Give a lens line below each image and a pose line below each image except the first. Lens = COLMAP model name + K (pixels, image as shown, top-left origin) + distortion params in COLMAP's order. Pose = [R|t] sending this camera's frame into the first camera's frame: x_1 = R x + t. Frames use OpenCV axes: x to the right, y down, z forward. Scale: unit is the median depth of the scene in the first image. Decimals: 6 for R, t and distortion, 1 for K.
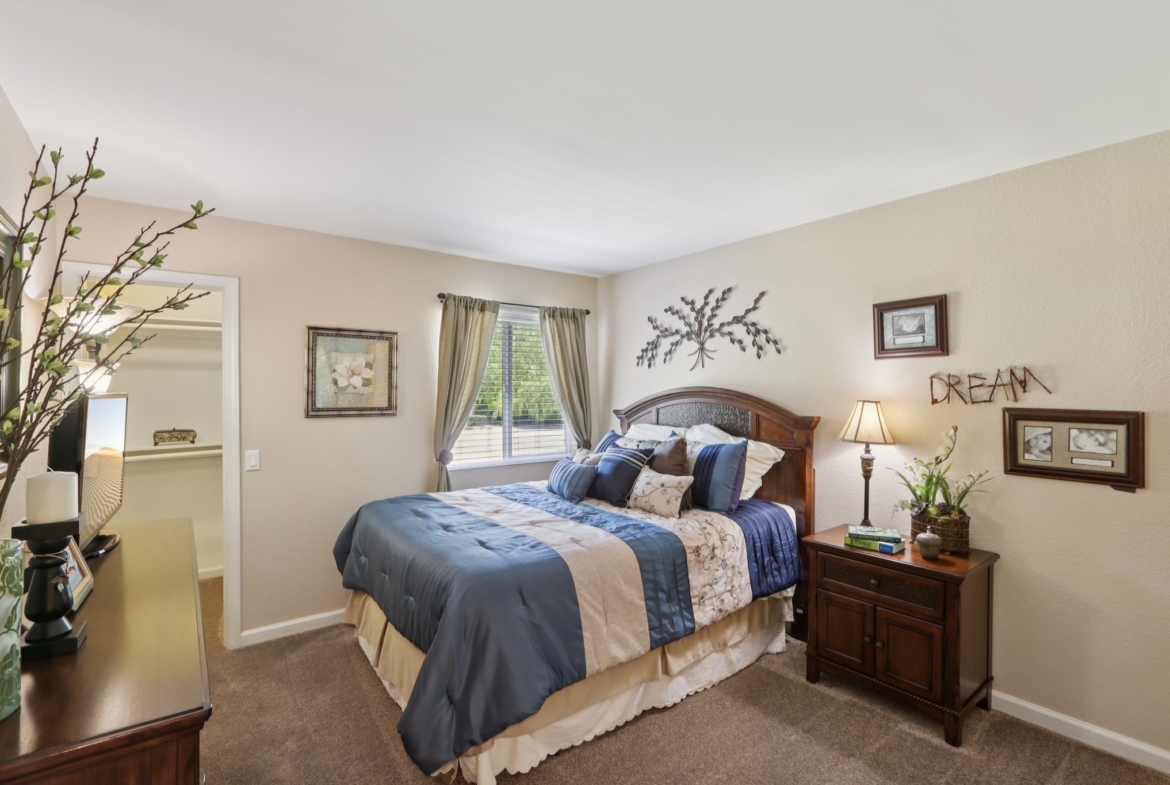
lens RADIAL K [[559.6, 0, 592.8], [0, 559.6, 392.1], [0, 0, 1]] dist [-0.006326, -0.000083]
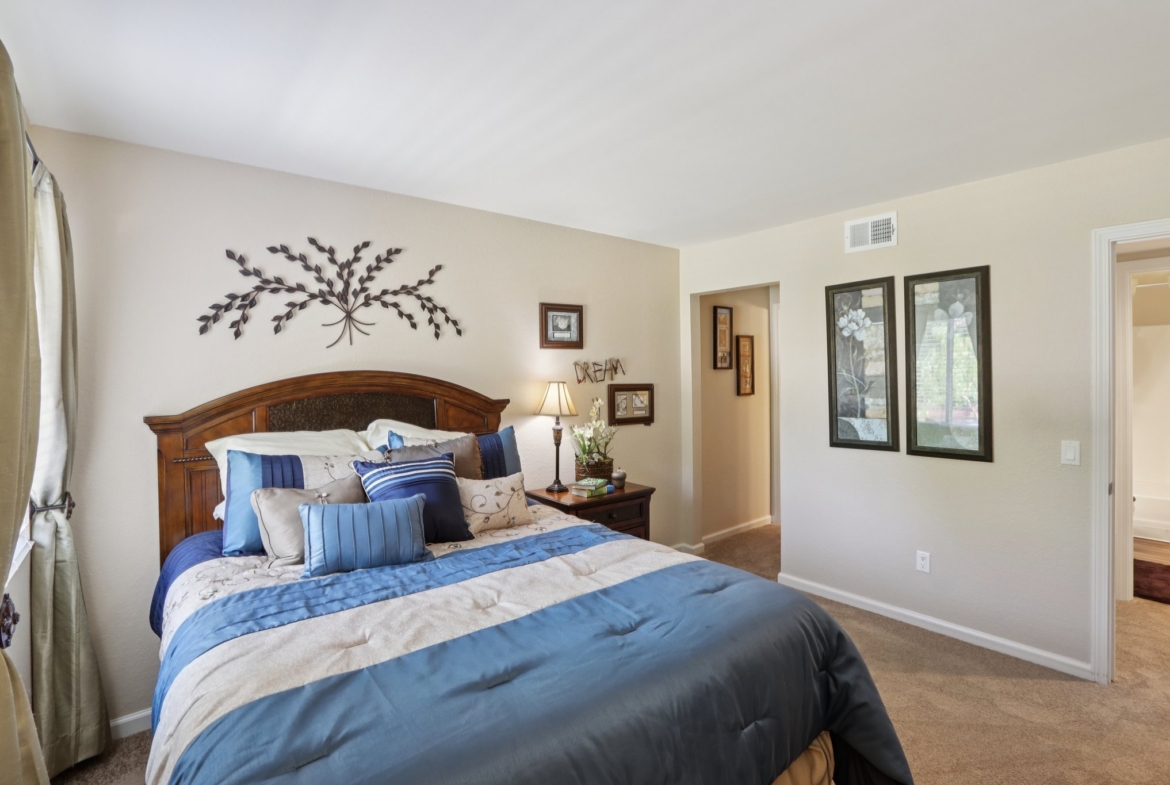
lens RADIAL K [[578.6, 0, 582.1], [0, 578.6, 379.3], [0, 0, 1]] dist [-0.014929, -0.000156]
pose [[-0.035085, -0.021361, 0.999156, -0.622793], [0.002286, 0.999767, 0.021454, -0.014732], [-0.999382, 0.003037, -0.035028, 0.787951]]
